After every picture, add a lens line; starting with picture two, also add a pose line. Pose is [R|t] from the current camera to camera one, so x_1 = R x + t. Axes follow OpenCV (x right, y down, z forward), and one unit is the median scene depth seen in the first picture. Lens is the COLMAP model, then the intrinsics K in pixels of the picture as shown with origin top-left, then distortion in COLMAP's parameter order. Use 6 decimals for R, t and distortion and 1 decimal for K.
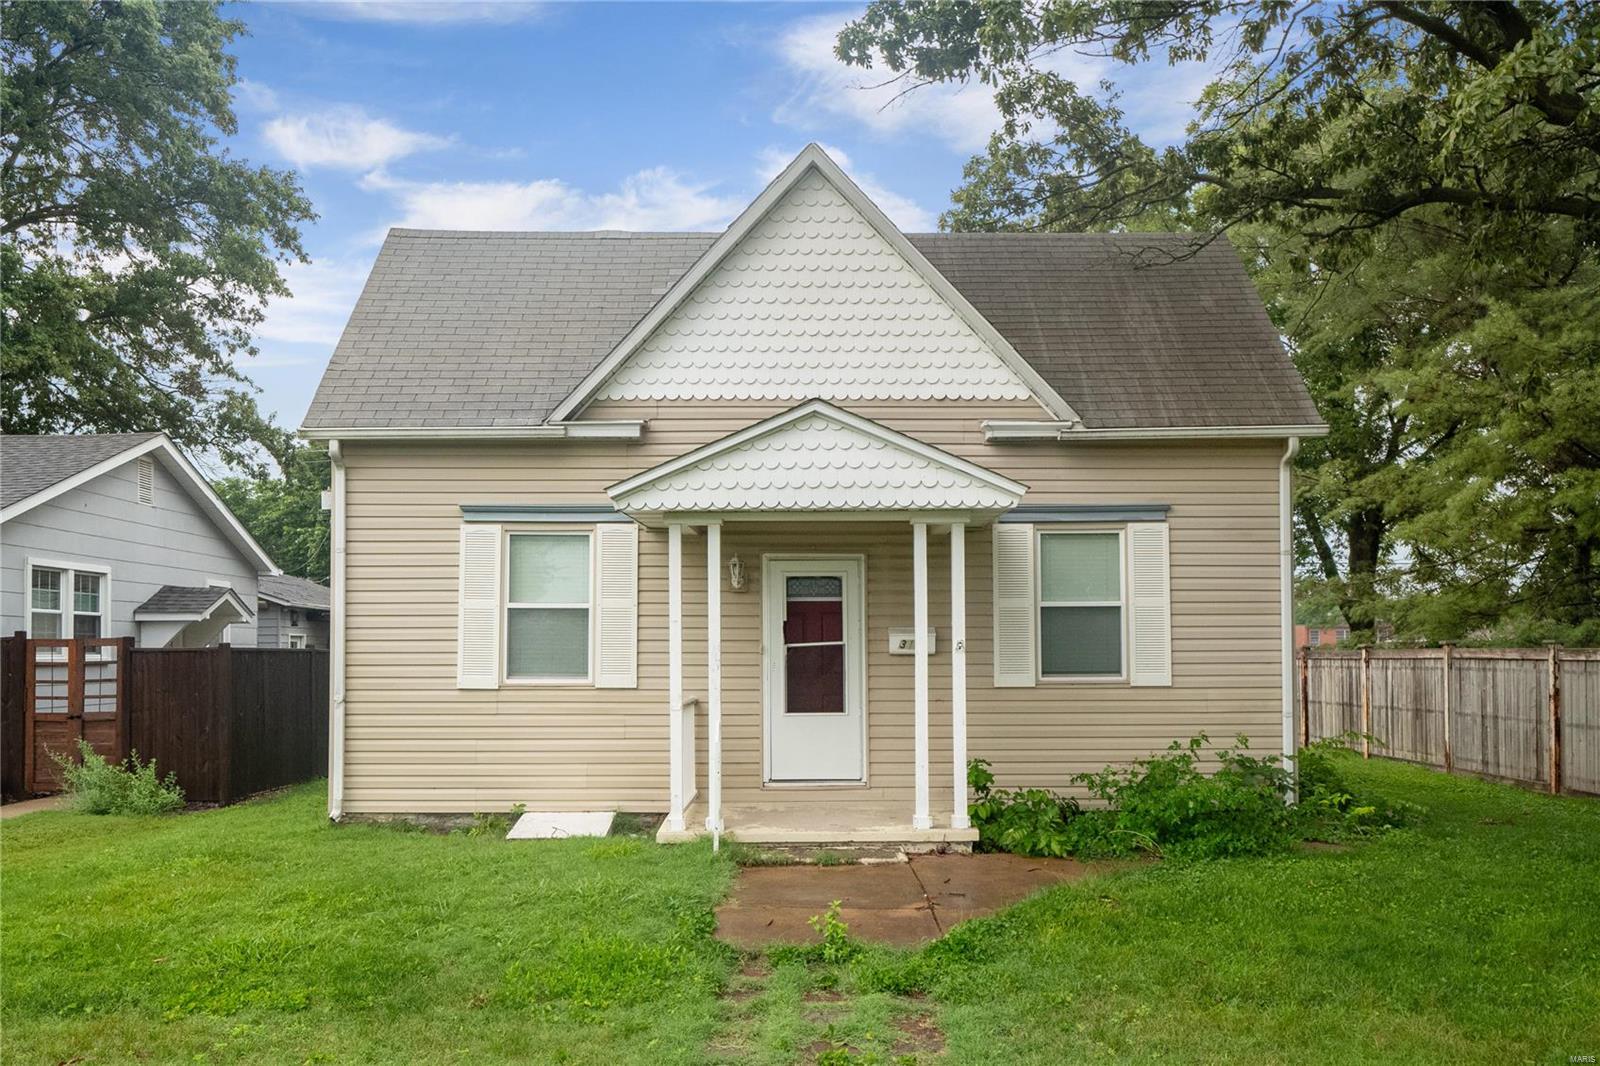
lens RADIAL K [[1266.6, 0, 797.1], [0, 1266.6, 488.5], [0, 0, 1]] dist [0.001708, 0.001751]
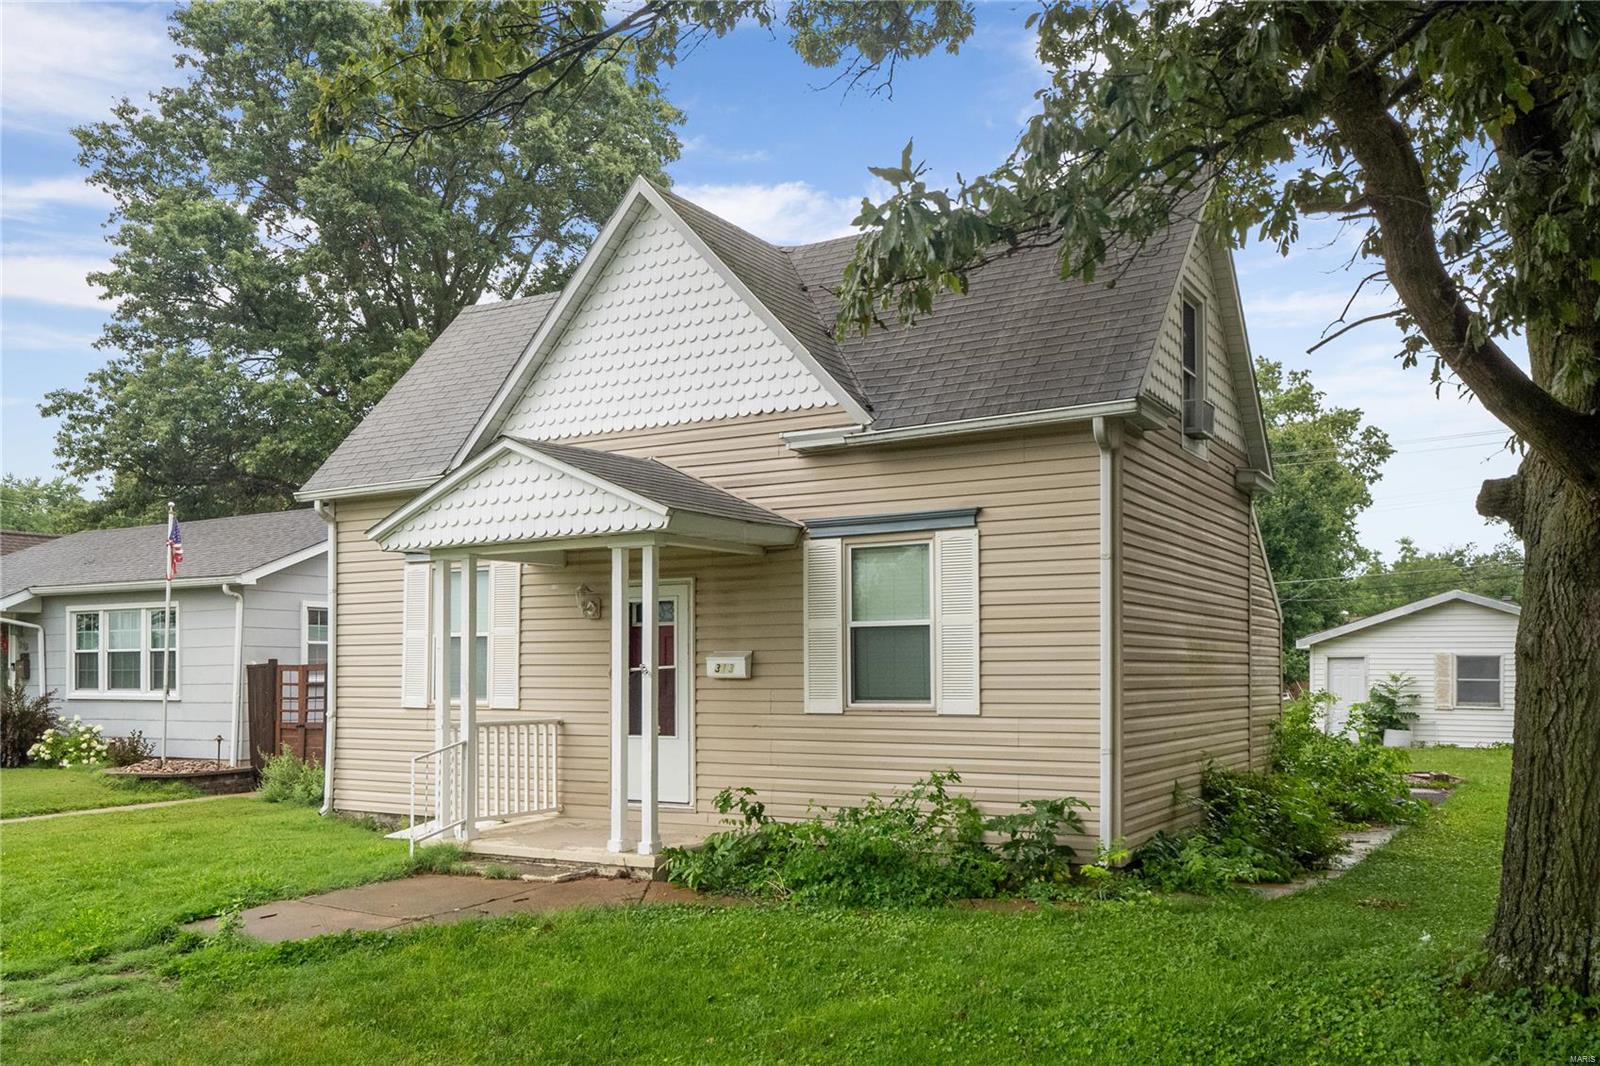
lens RADIAL K [[1287.2, 0, 800.0], [0, 1287.2, 533.0], [0, 0, 1]] dist [0.000968, 0.000921]
pose [[0.859718, -0.055689, -0.507725, 0.642412], [0.065333, 0.997863, 0.001177, 0.021024], [0.506574, -0.034183, 0.861519, 0.172934]]
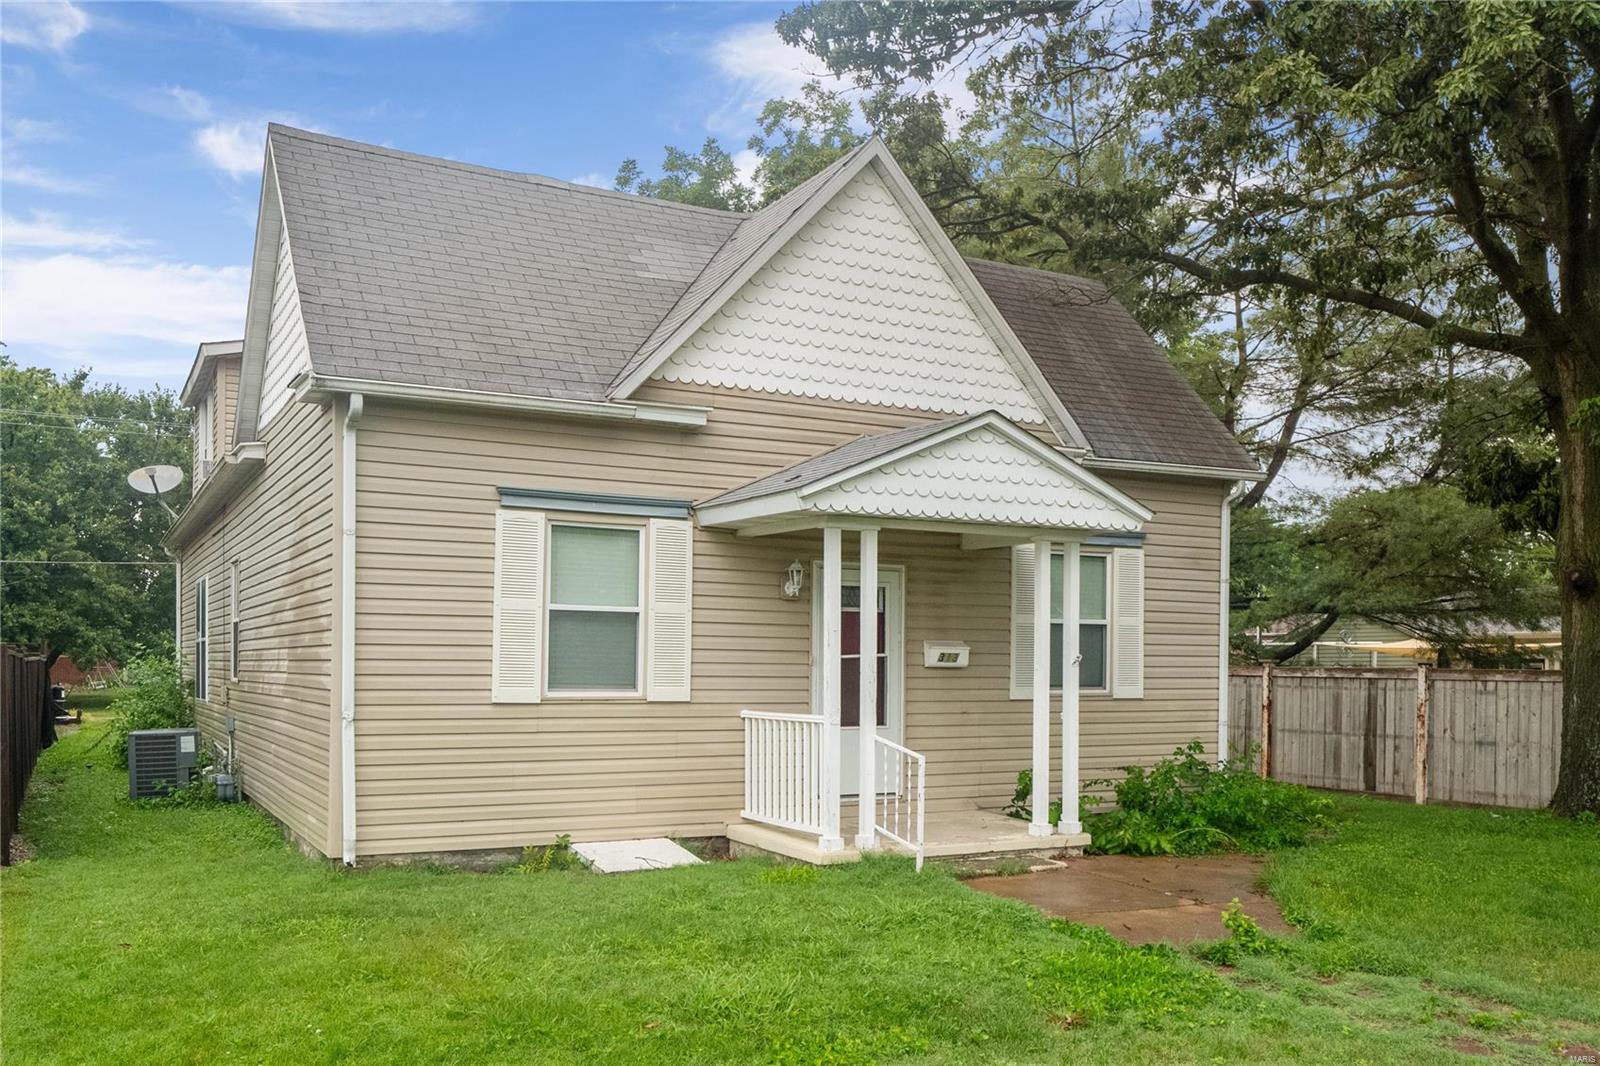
lens RADIAL K [[1362.4, 0, 800.0], [0, 1362.4, 533.0], [0, 0, 1]] dist [0.007723, 0.001235]
pose [[0.878403, 0.055564, 0.474680, -0.525076], [-0.071092, 0.997360, 0.014810, 0.016574], [-0.472604, -0.046756, 0.880034, 0.106451]]
